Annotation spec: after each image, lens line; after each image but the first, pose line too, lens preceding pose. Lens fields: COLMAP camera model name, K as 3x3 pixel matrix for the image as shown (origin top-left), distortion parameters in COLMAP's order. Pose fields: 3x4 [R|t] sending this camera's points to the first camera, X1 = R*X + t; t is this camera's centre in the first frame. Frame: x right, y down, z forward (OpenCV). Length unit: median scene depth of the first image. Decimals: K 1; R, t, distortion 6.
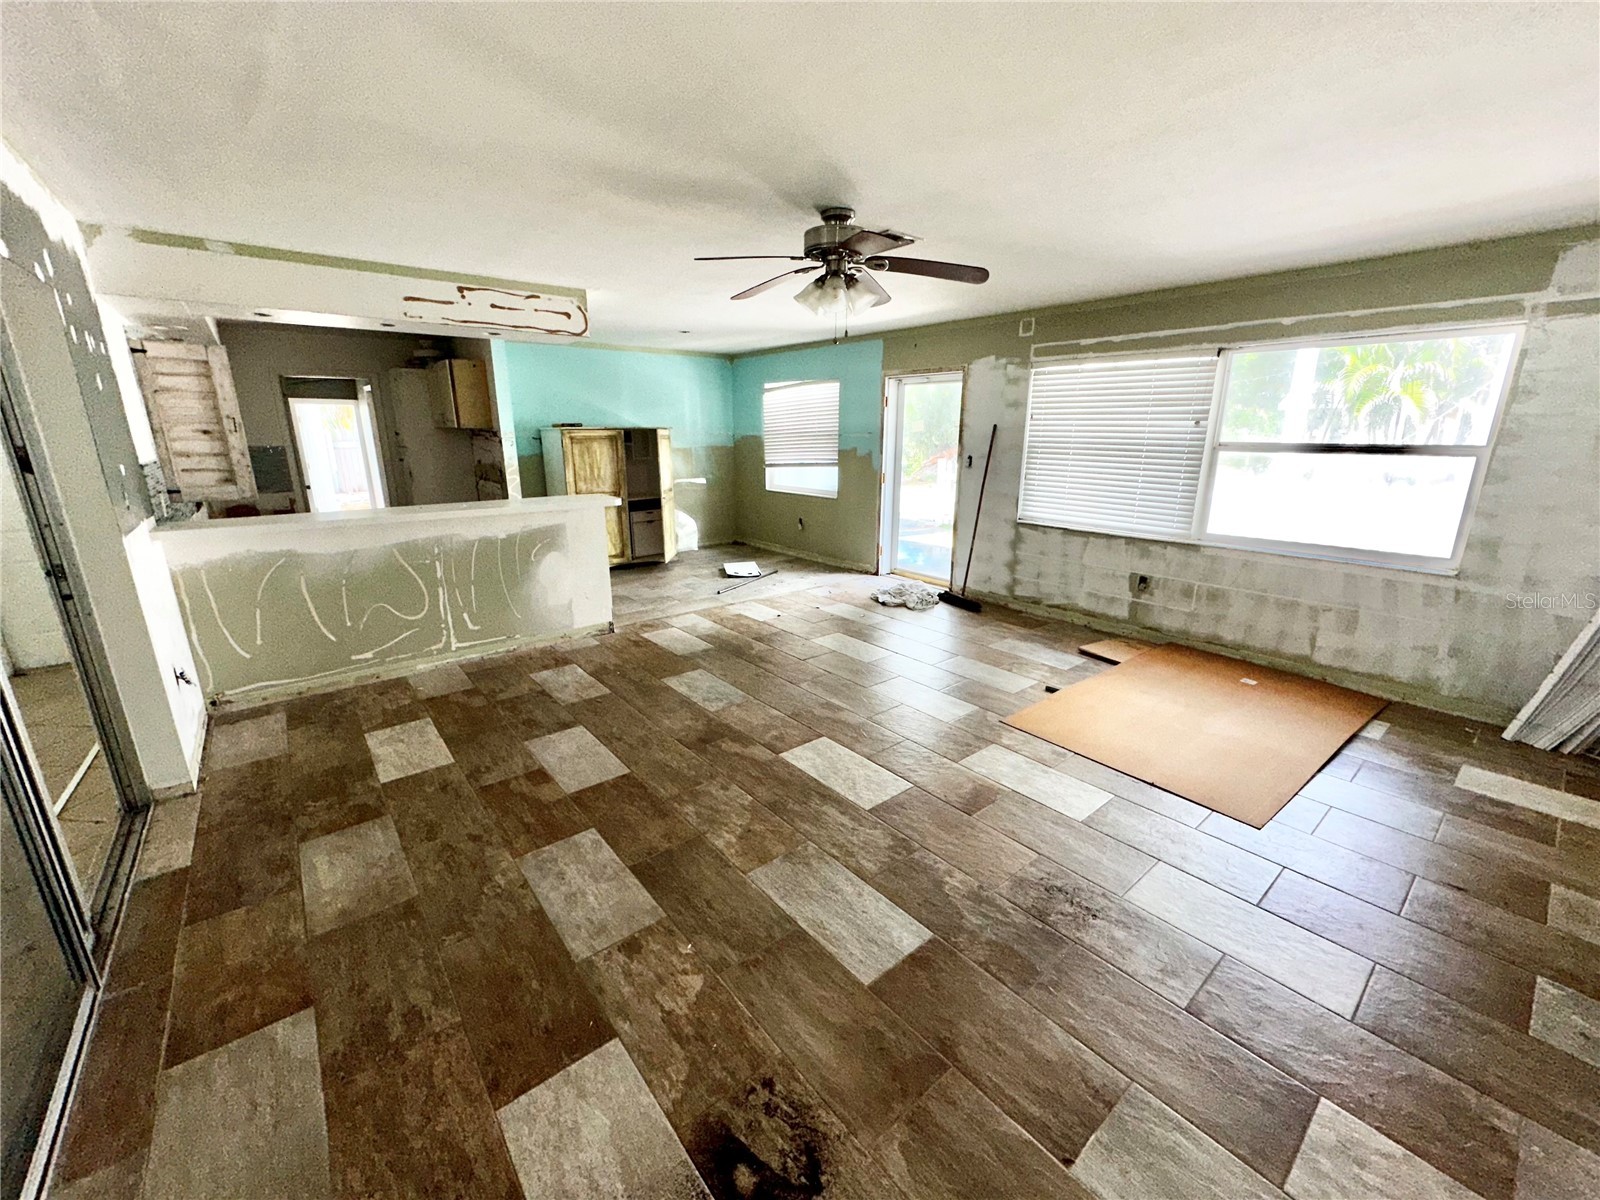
lens RADIAL K [[638.5, 0, 800.0], [0, 638.5, 600.0], [0, 0, 1]] dist [-0.001312, -0.000049]
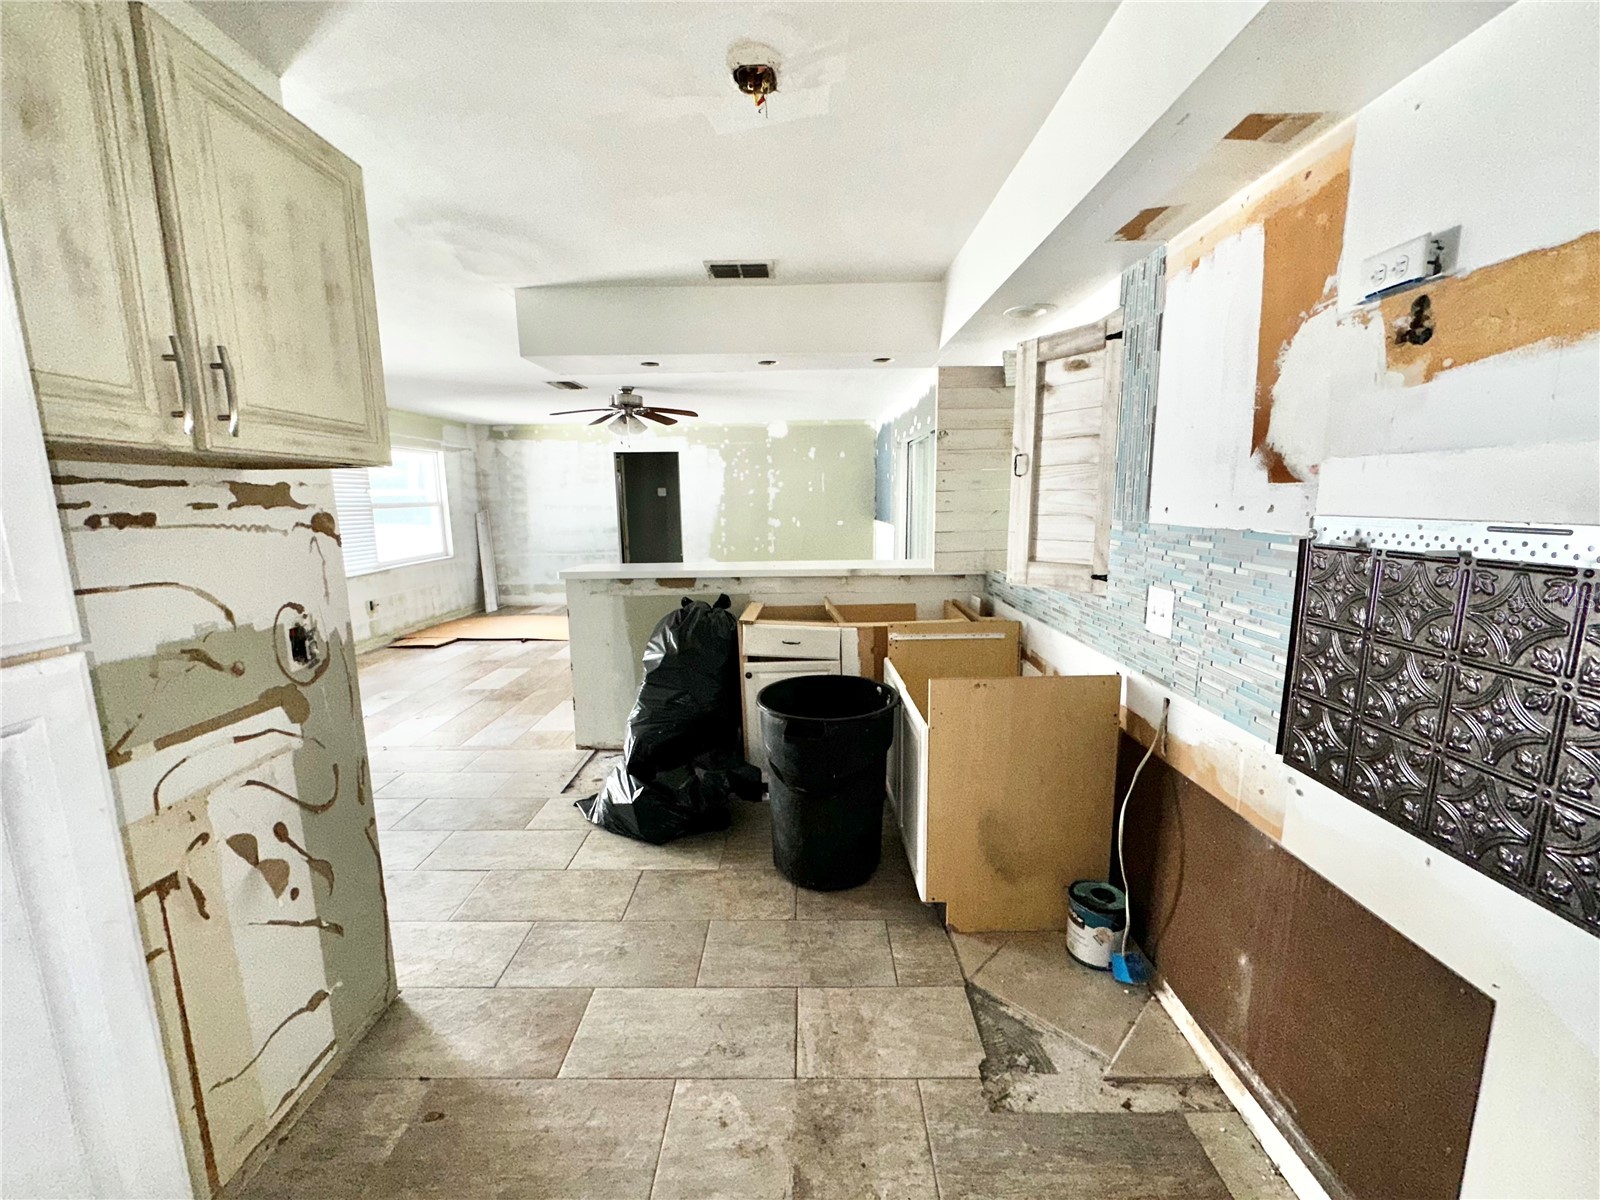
lens RADIAL K [[638.5, 0, 800.0], [0, 638.5, 600.0], [0, 0, 1]] dist [-0.001312, -0.000049]
pose [[-0.770983, -0.092183, 0.630149, -1.136314], [0.180383, 0.917340, 0.354893, -0.395960], [-0.610776, 0.387284, -0.690625, 1.534404]]
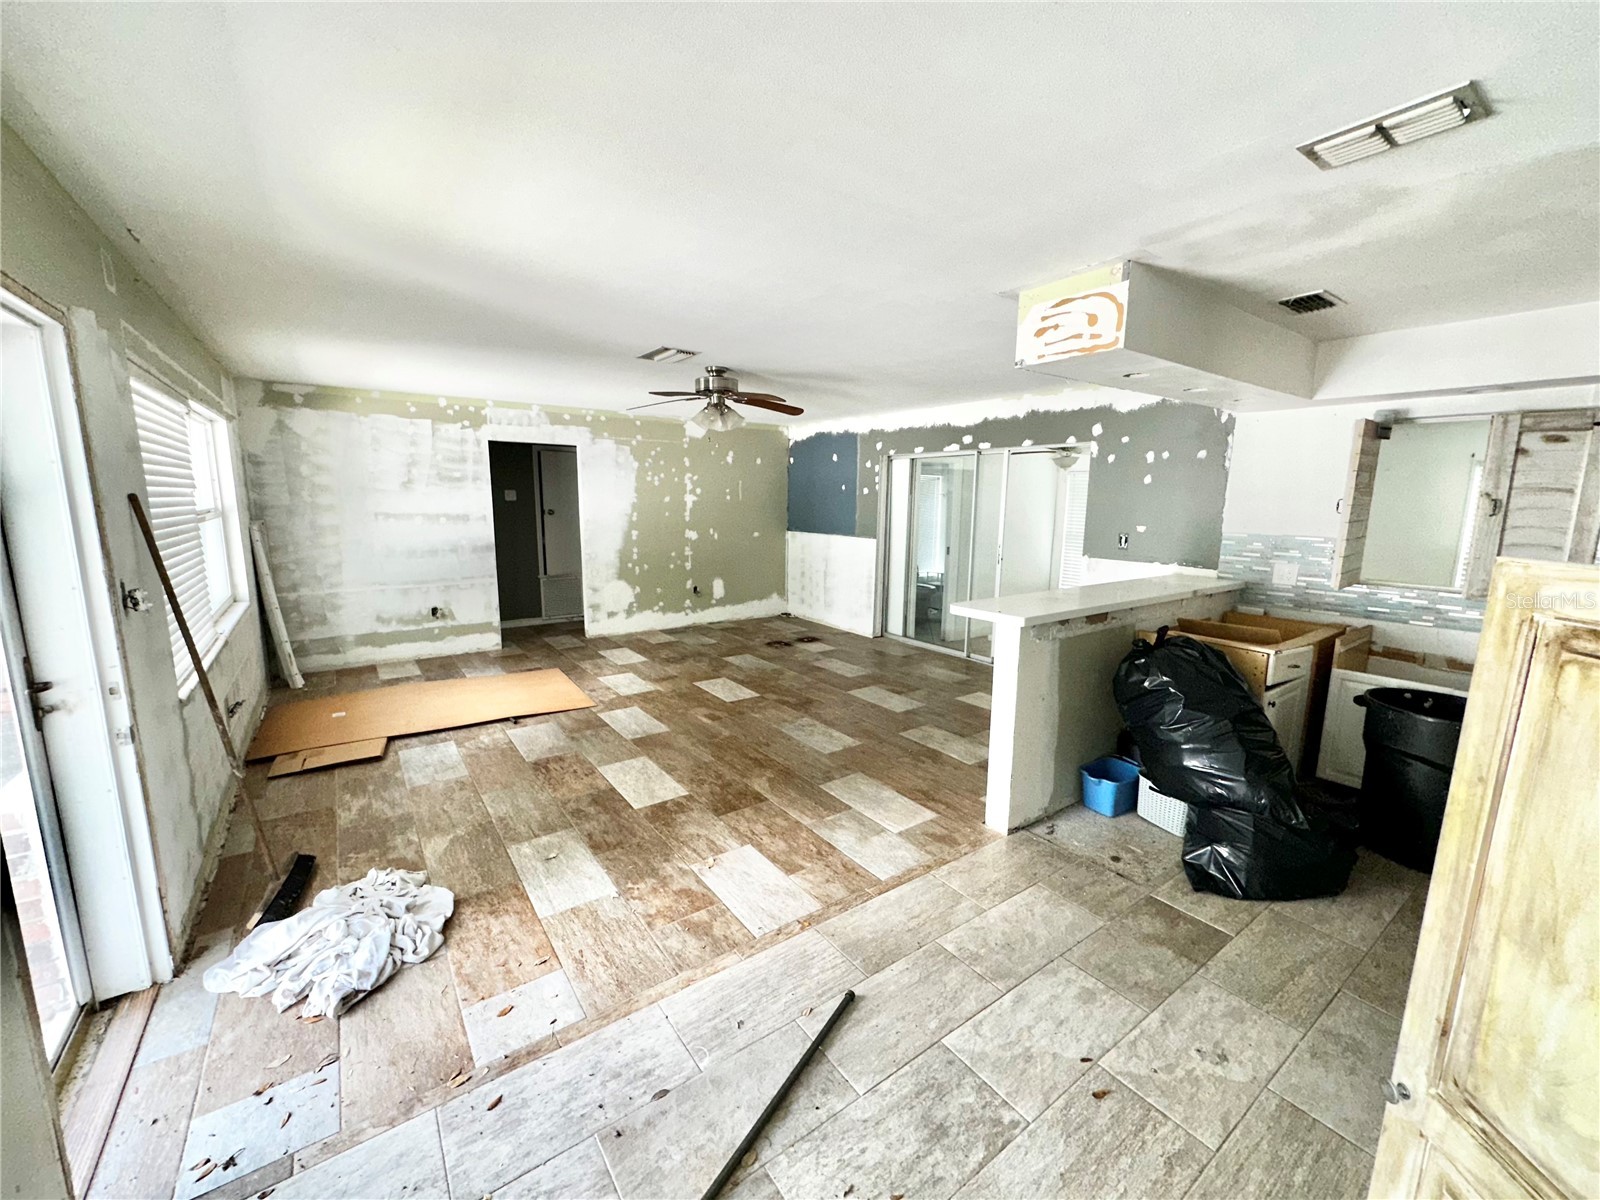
lens RADIAL K [[638.5, 0, 800.0], [0, 638.5, 600.0], [0, 0, 1]] dist [-0.001312, -0.000049]
pose [[-0.998056, -0.021105, 0.058649, -0.165011], [0.005110, 0.910057, 0.414452, -0.482473], [-0.062121, 0.413946, -0.908179, 1.744811]]
